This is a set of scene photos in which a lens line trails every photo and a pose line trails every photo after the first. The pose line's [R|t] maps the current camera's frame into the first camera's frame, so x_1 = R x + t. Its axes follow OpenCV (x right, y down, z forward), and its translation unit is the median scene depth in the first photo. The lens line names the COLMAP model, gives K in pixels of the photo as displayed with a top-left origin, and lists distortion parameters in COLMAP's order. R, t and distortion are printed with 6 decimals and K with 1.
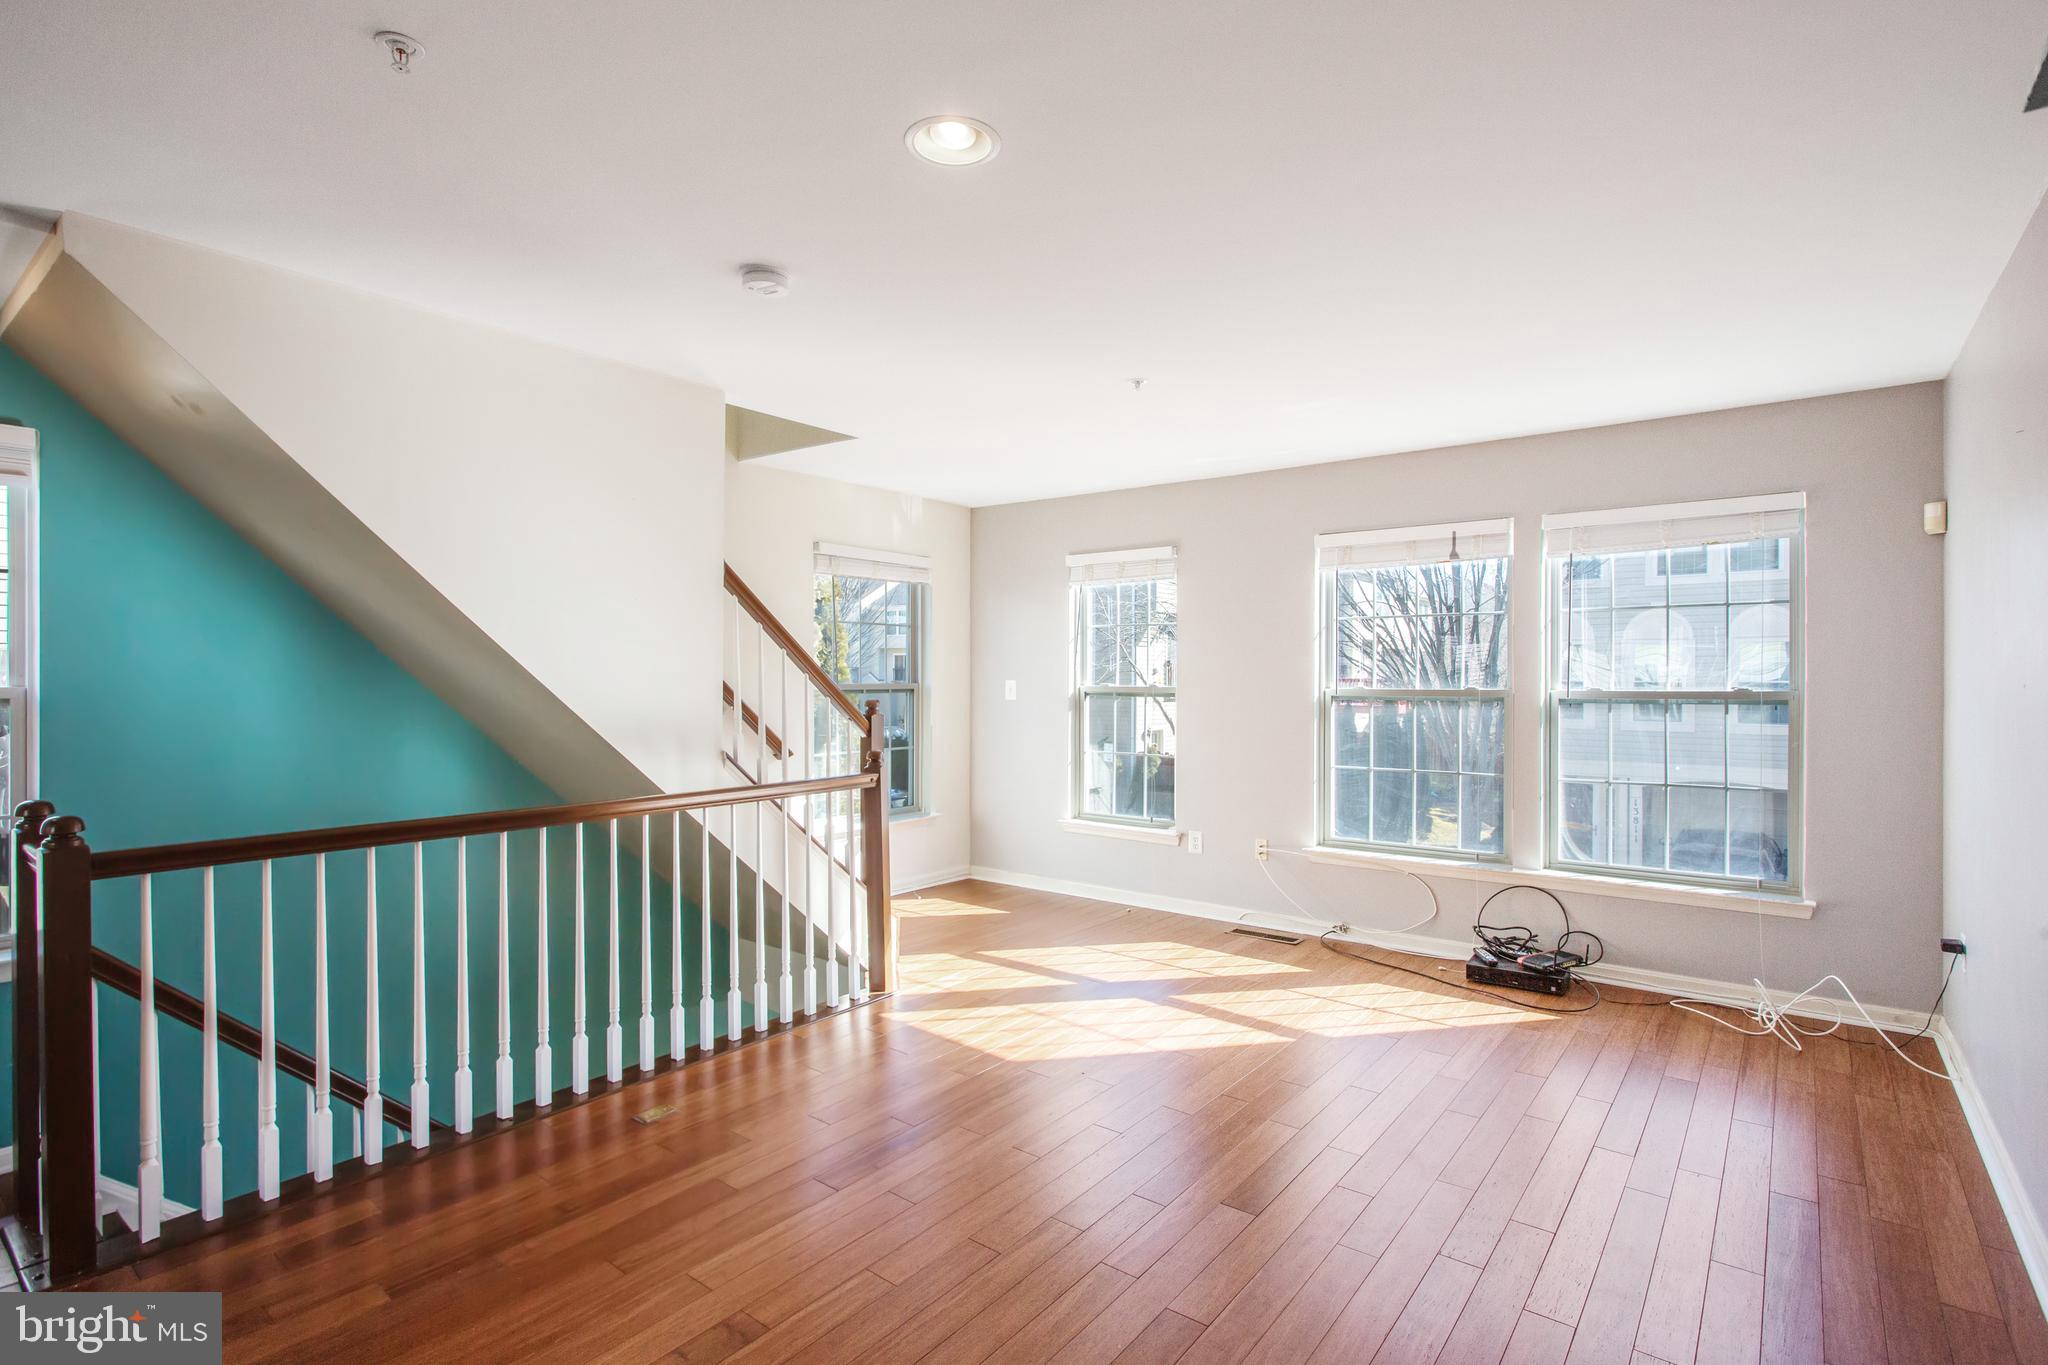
lens RADIAL K [[987.7, 0, 1031.7], [0, 987.7, 683.6], [0, 0, 1]] dist [-0.002215, -0.000228]
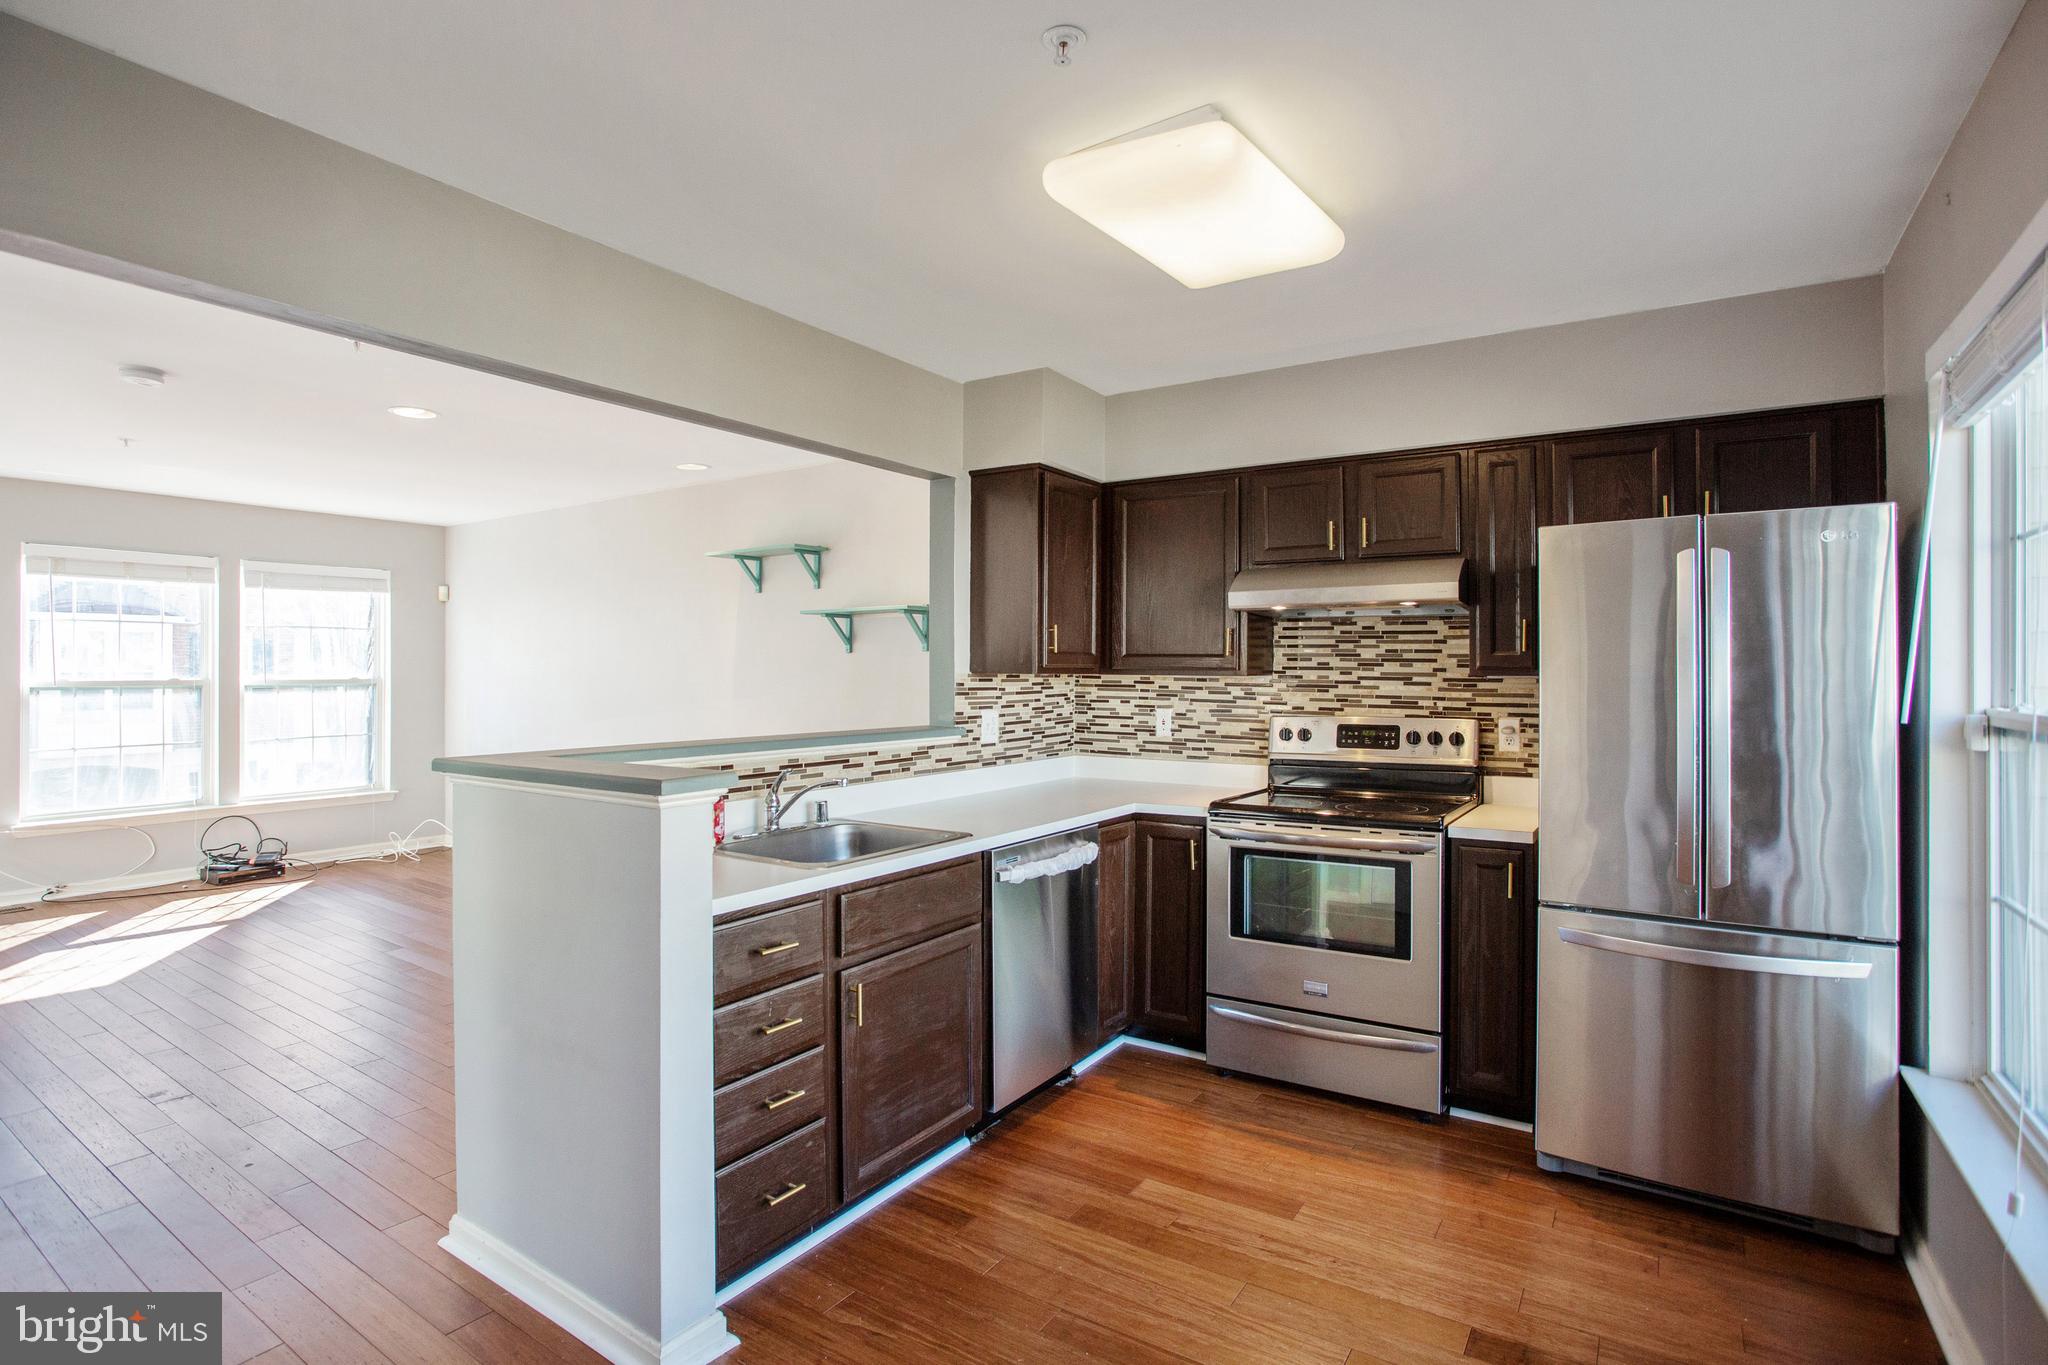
lens RADIAL K [[999.5, 0, 1016.9], [0, 999.5, 669.6], [0, 0, 1]] dist [-0.079183, 0.037703]
pose [[-0.062006, -0.001270, 0.998075, -0.999859], [0.002321, 0.999996, 0.001417, -0.007810], [-0.998073, 0.002404, -0.062003, -0.057638]]
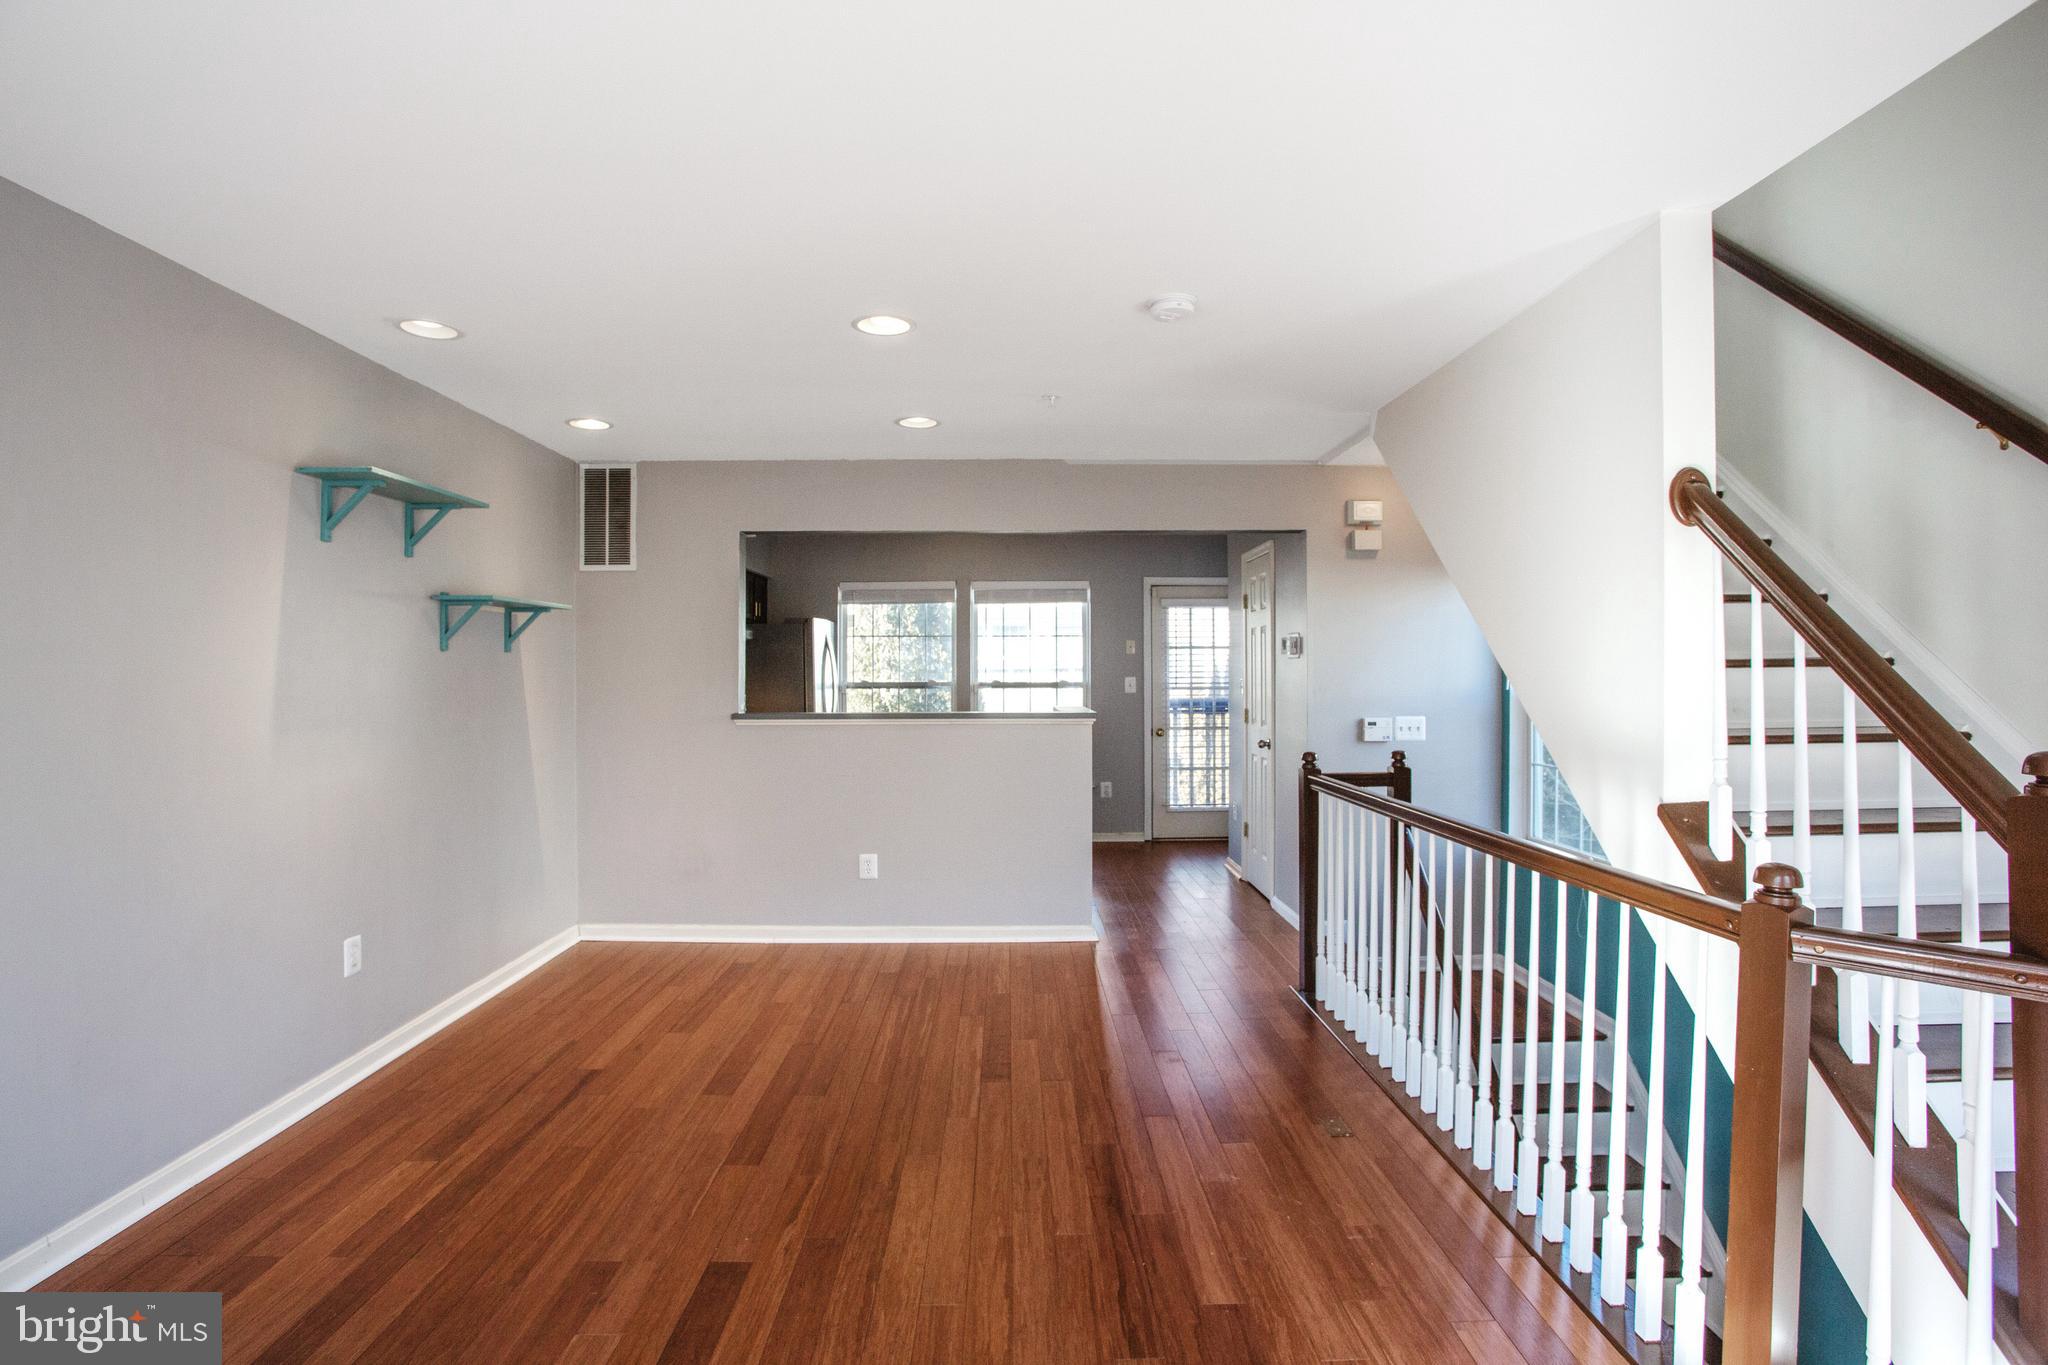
lens RADIAL K [[999.5, 0, 1016.9], [0, 999.5, 669.6], [0, 0, 1]] dist [-0.079183, 0.037703]
pose [[-0.786501, -0.003776, -0.617577, 0.318265], [-0.004548, 0.999990, -0.000322, -0.010761], [0.617572, 0.002556, -0.786510, 1.065041]]
